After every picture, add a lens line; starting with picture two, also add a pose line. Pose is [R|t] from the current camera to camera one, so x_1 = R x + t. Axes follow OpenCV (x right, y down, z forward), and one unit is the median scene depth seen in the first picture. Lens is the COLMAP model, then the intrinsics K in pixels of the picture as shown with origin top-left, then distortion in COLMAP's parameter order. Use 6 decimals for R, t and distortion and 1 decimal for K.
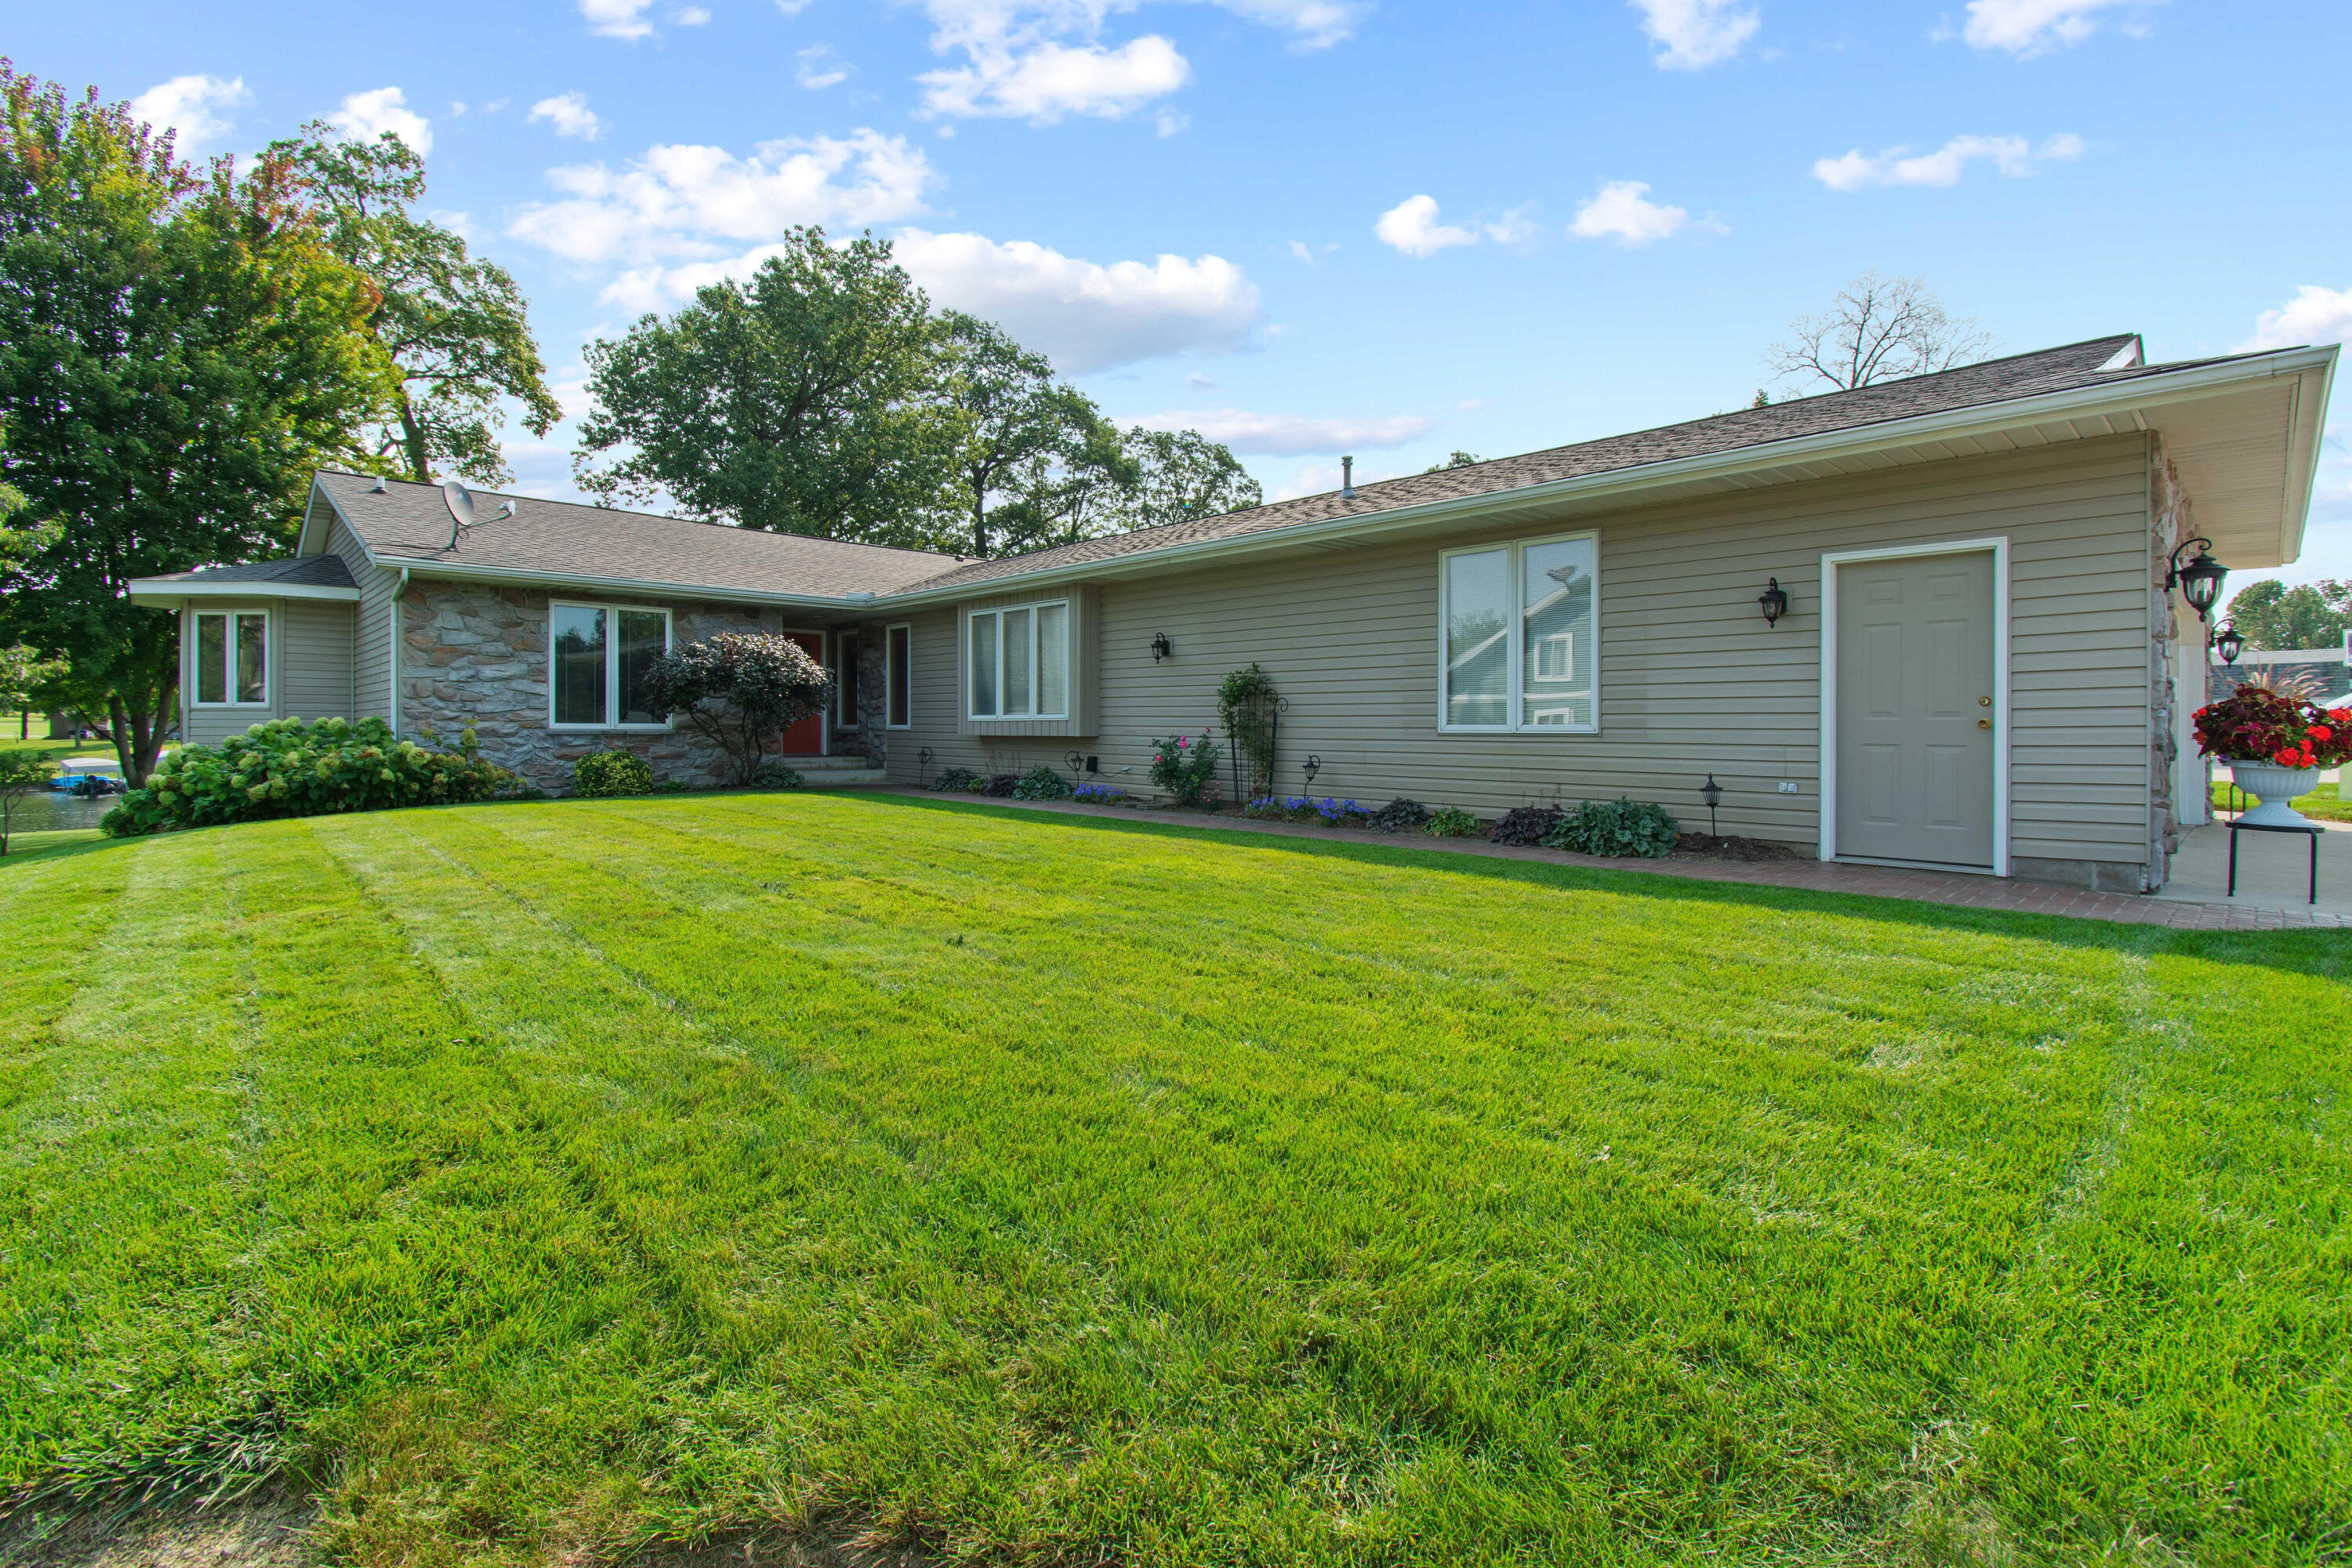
lens RADIAL K [[1039.1, 0, 1176.0], [0, 1039.1, 721.5], [0, 0, 1]] dist [0.000280, -0.003318]
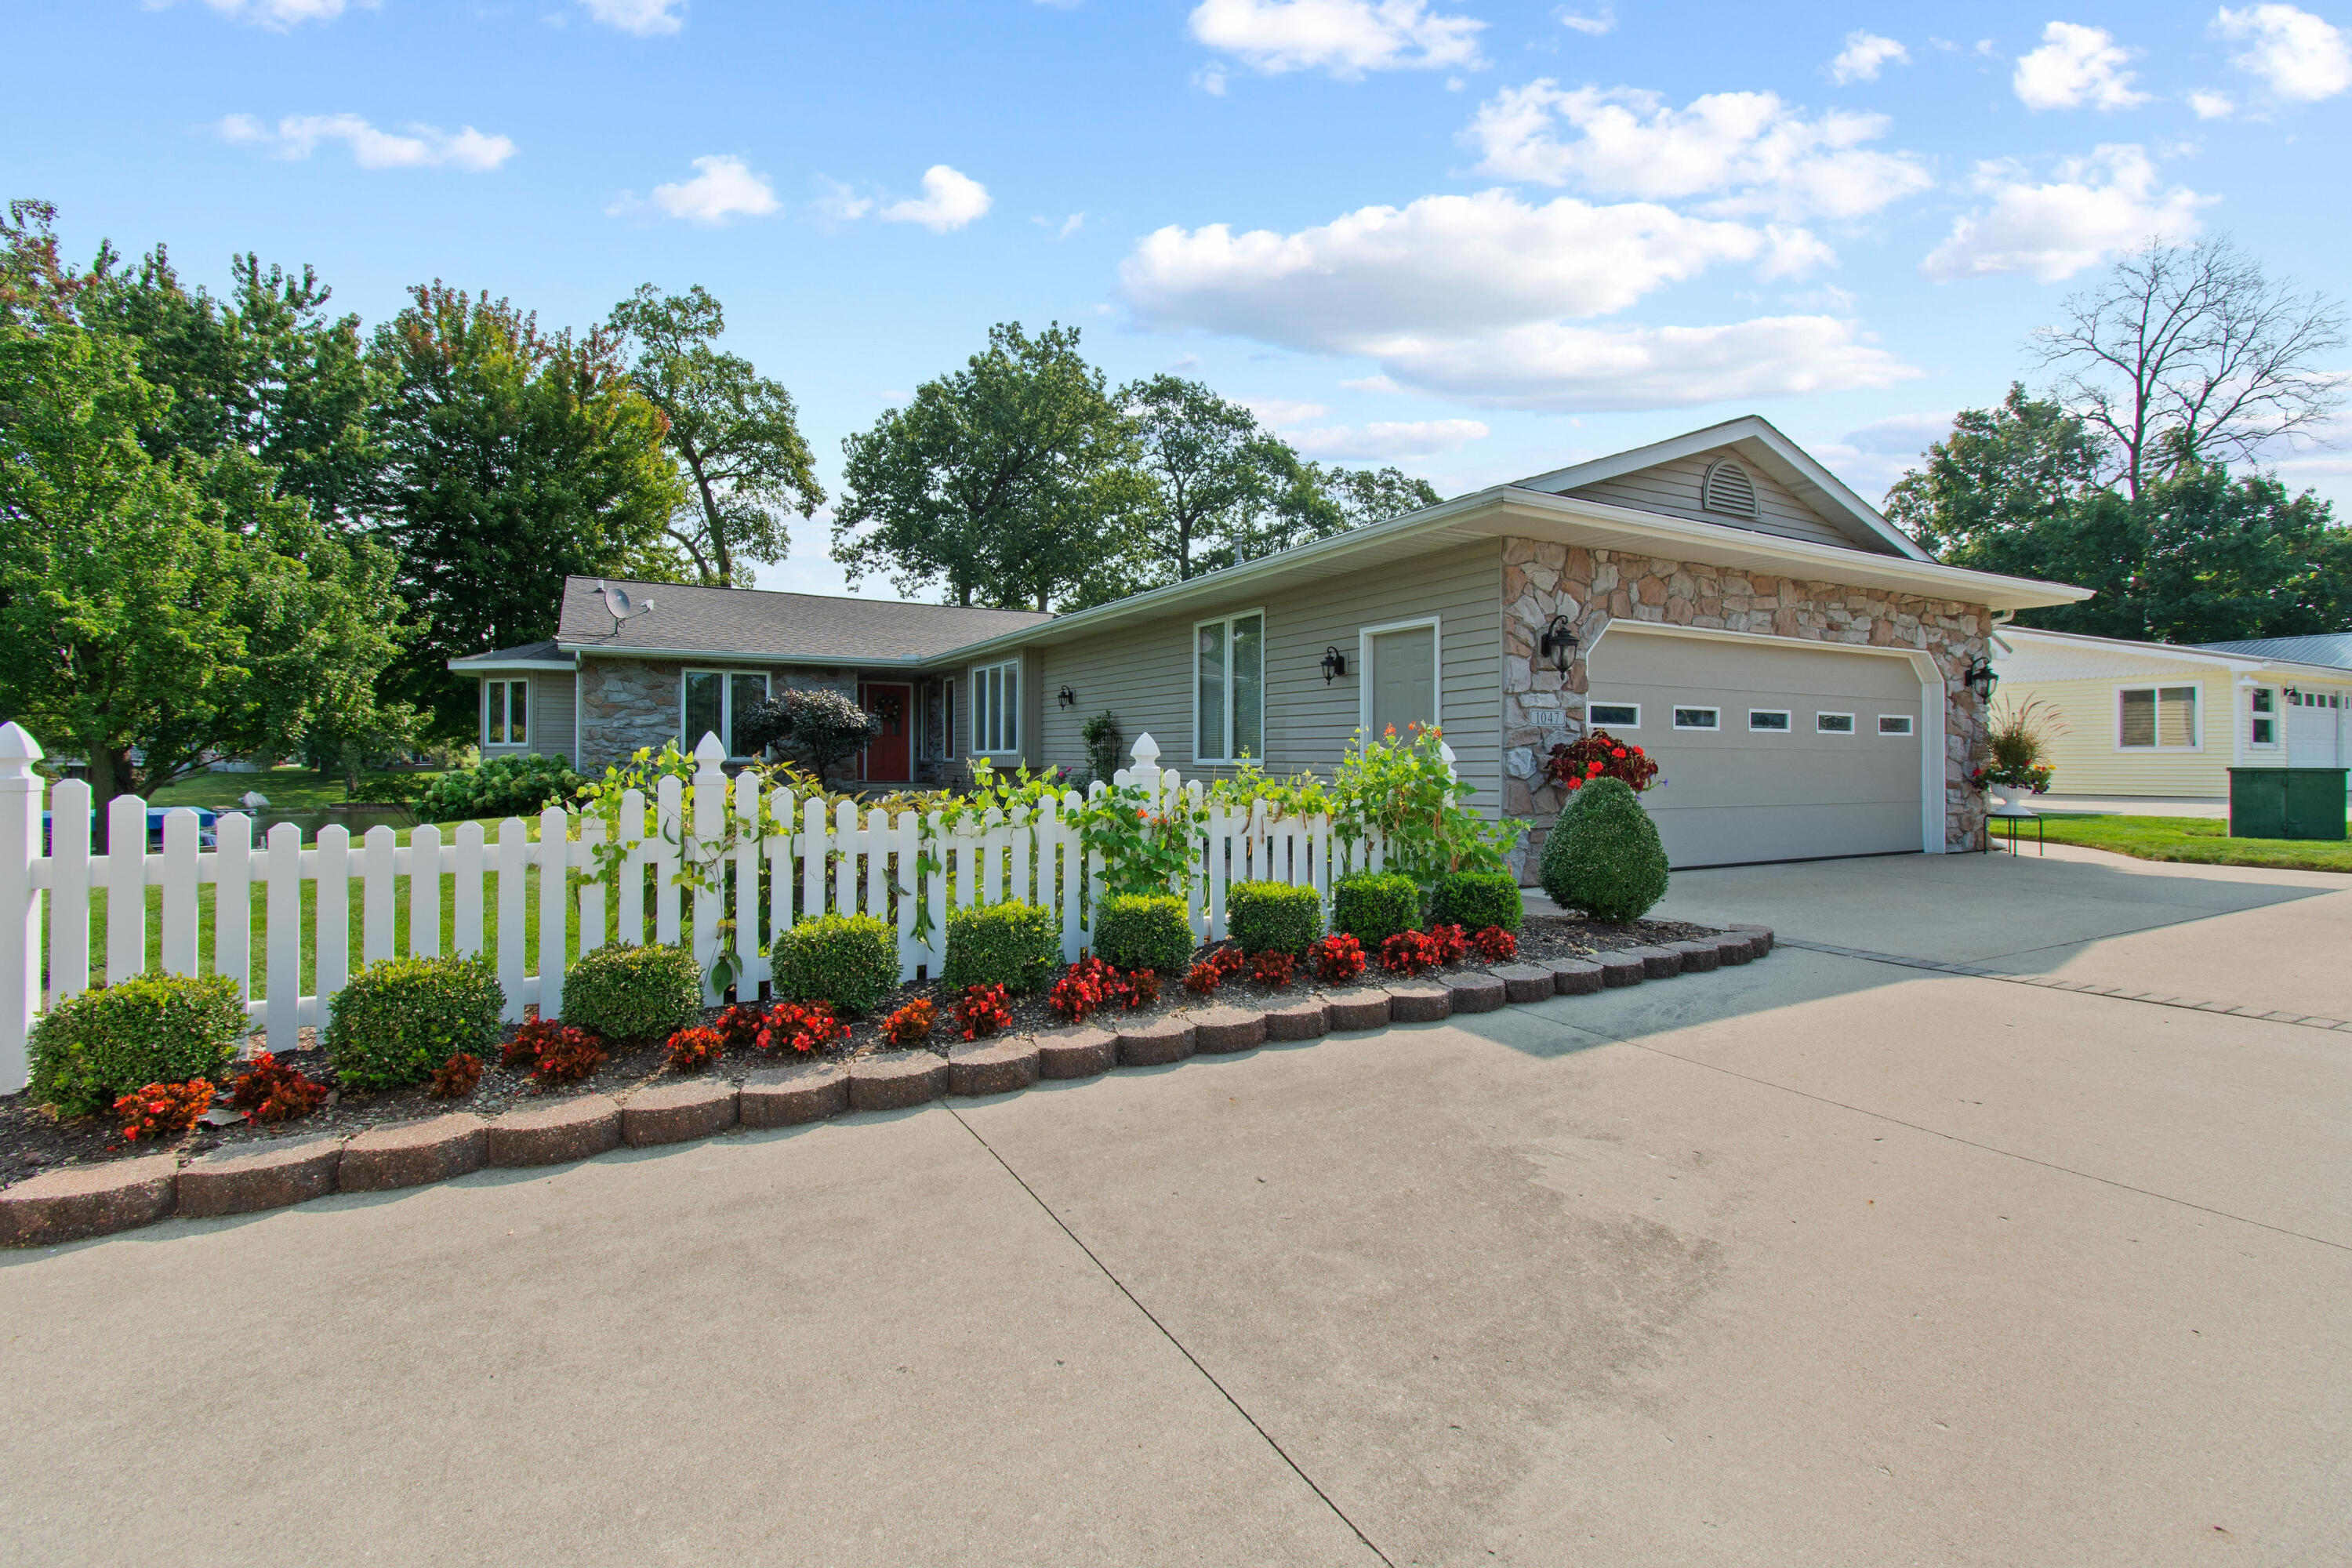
lens RADIAL K [[1017.7, 0, 1173.3], [0, 1017.7, 749.5], [0, 0, 1]] dist [0.001079, 0.000358]
pose [[0.967283, -0.002083, -0.253691, 0.106531], [0.001399, 0.999995, -0.002879, -0.001008], [0.253696, 0.002430, 0.967281, -0.042140]]
